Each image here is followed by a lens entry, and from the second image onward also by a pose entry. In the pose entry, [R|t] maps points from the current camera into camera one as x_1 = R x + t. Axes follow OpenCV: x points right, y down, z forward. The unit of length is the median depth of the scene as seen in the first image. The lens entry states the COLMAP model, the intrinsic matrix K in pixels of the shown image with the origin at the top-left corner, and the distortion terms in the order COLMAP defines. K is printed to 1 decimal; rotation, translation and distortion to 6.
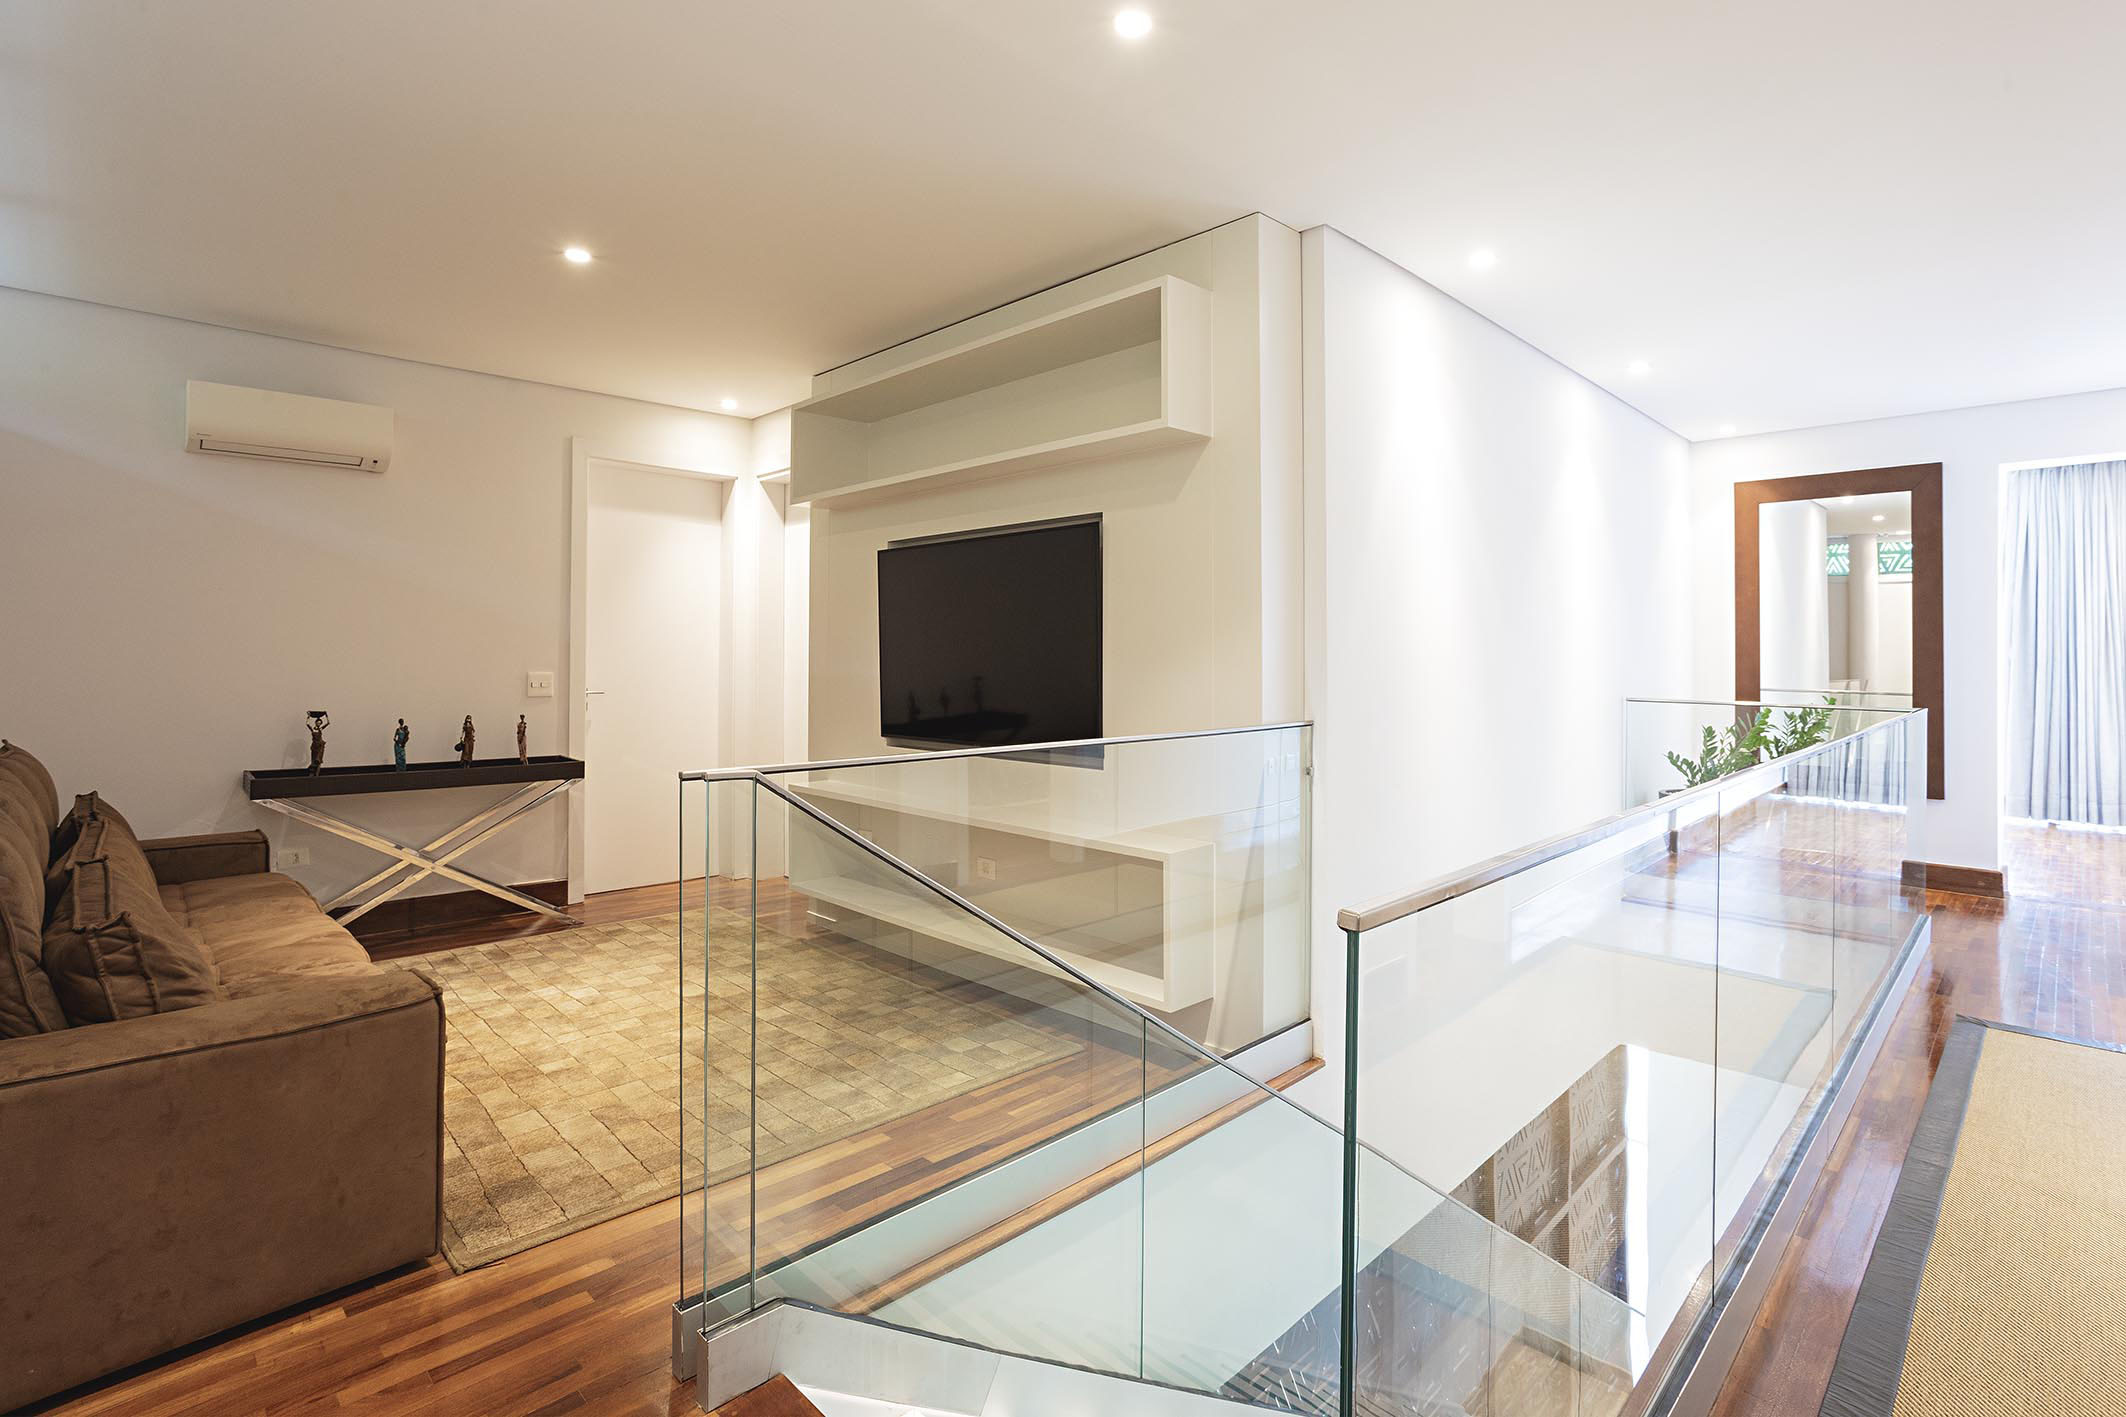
lens RADIAL K [[1020.6, 0, 1034.7], [0, 1020.6, 641.0], [0, 0, 1]] dist [-0.013137, 0.011792]
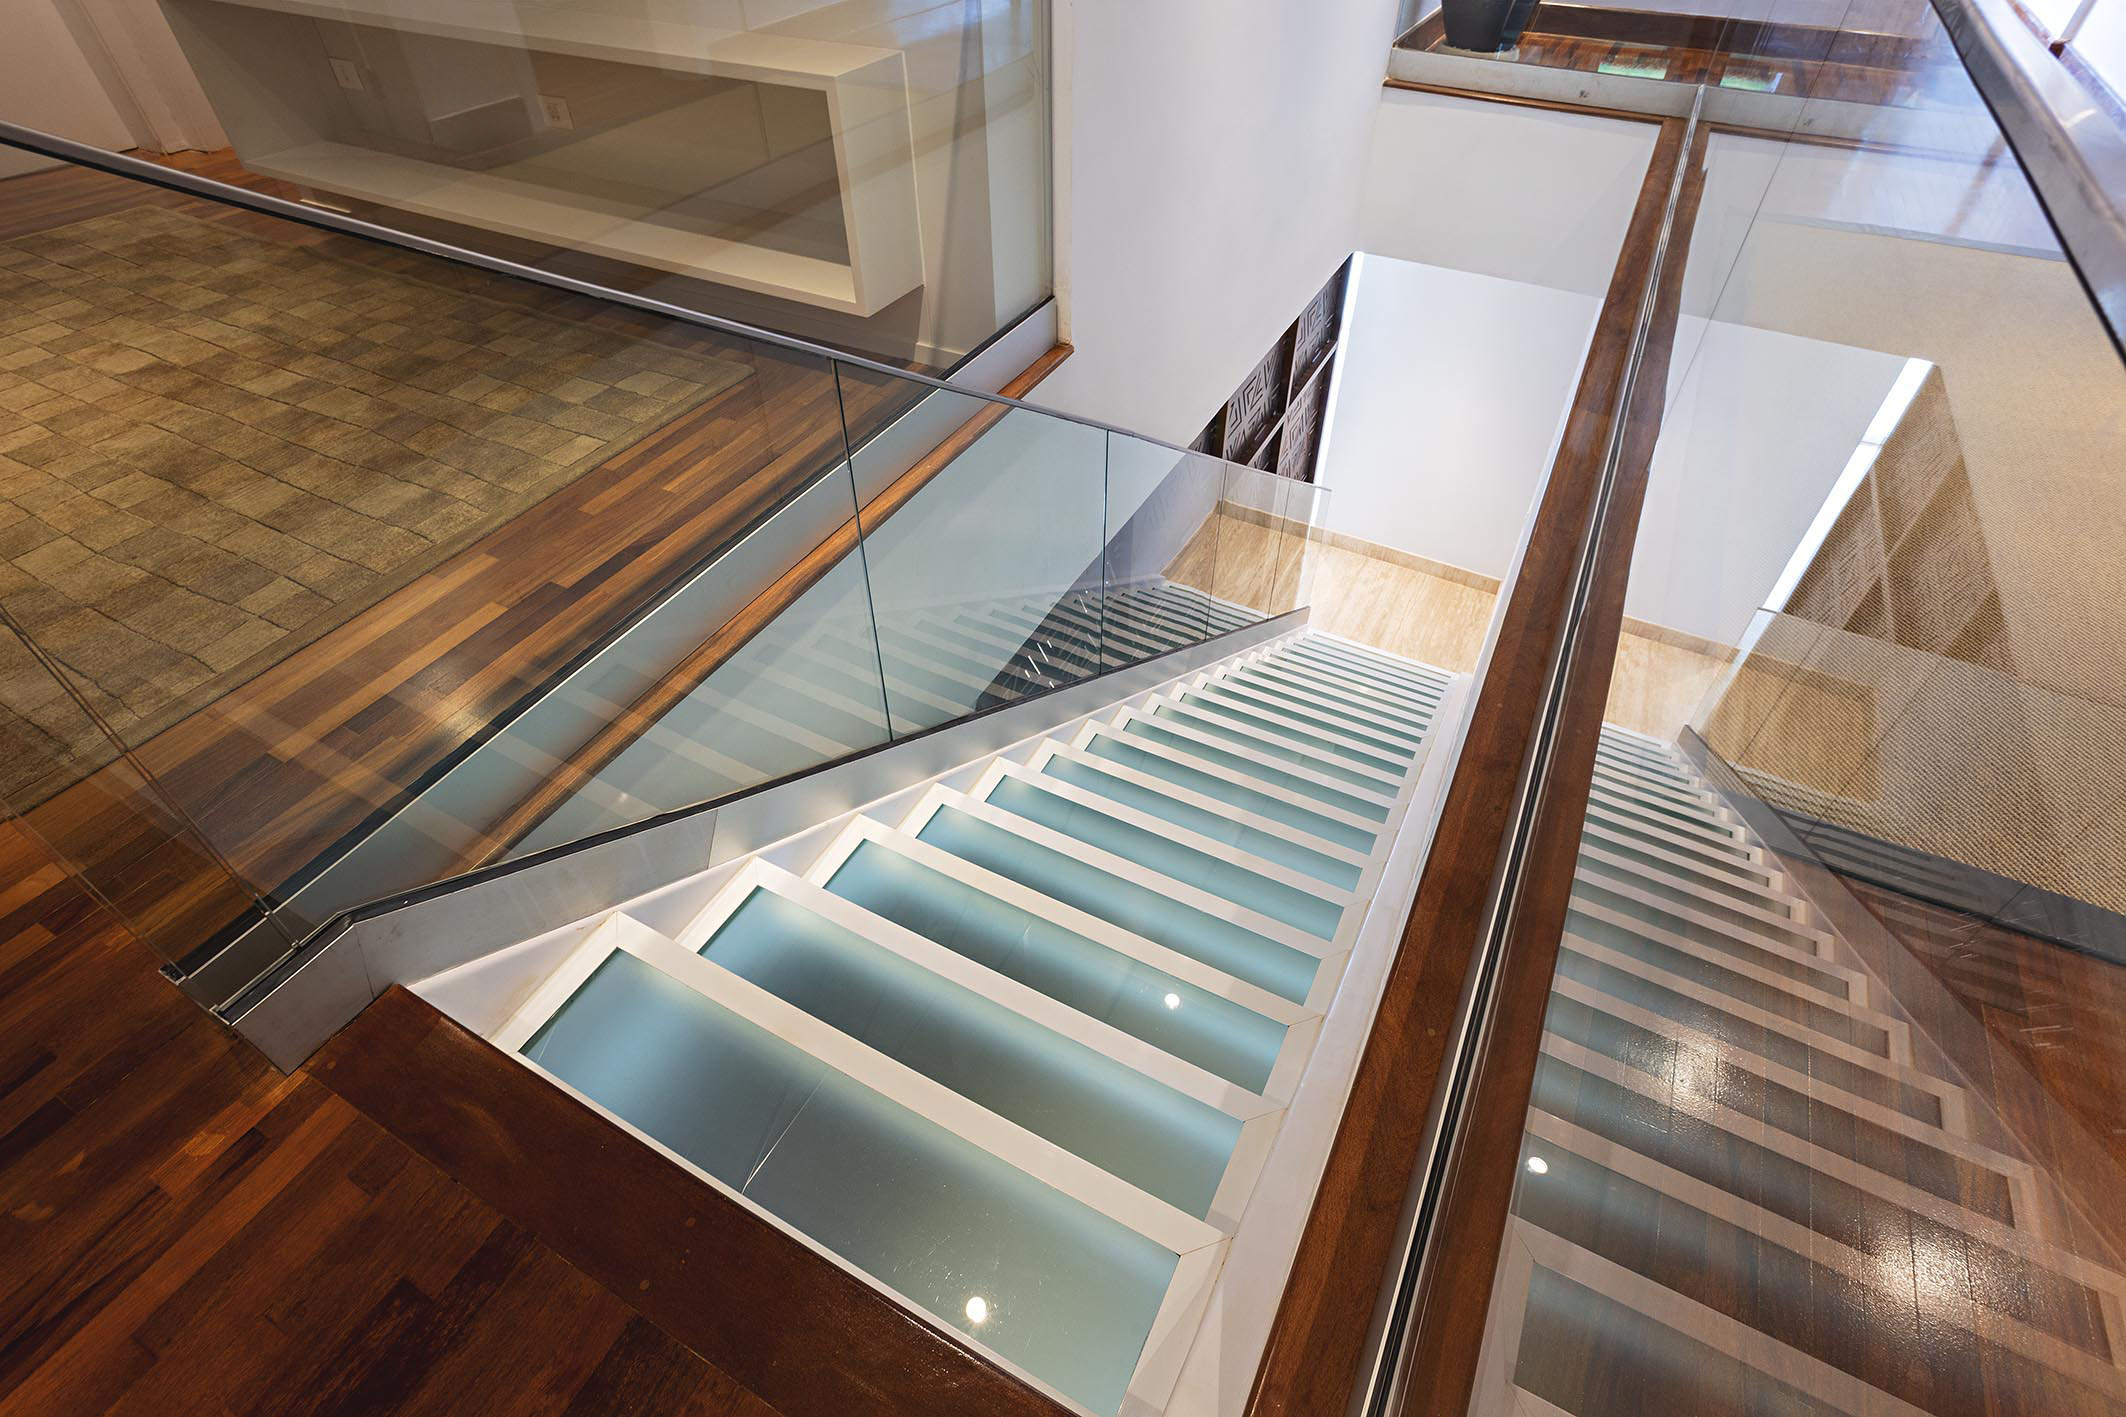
lens RADIAL K [[1020.6, 0, 1041.3], [0, 1020.6, 675.0], [0, 0, 1]] dist [-0.013137, 0.011792]
pose [[0.951322, -0.222998, 0.212742, 0.041412], [0.013648, 0.720077, 0.693760, 0.056188], [-0.307897, -0.657085, 0.688069, 0.304689]]
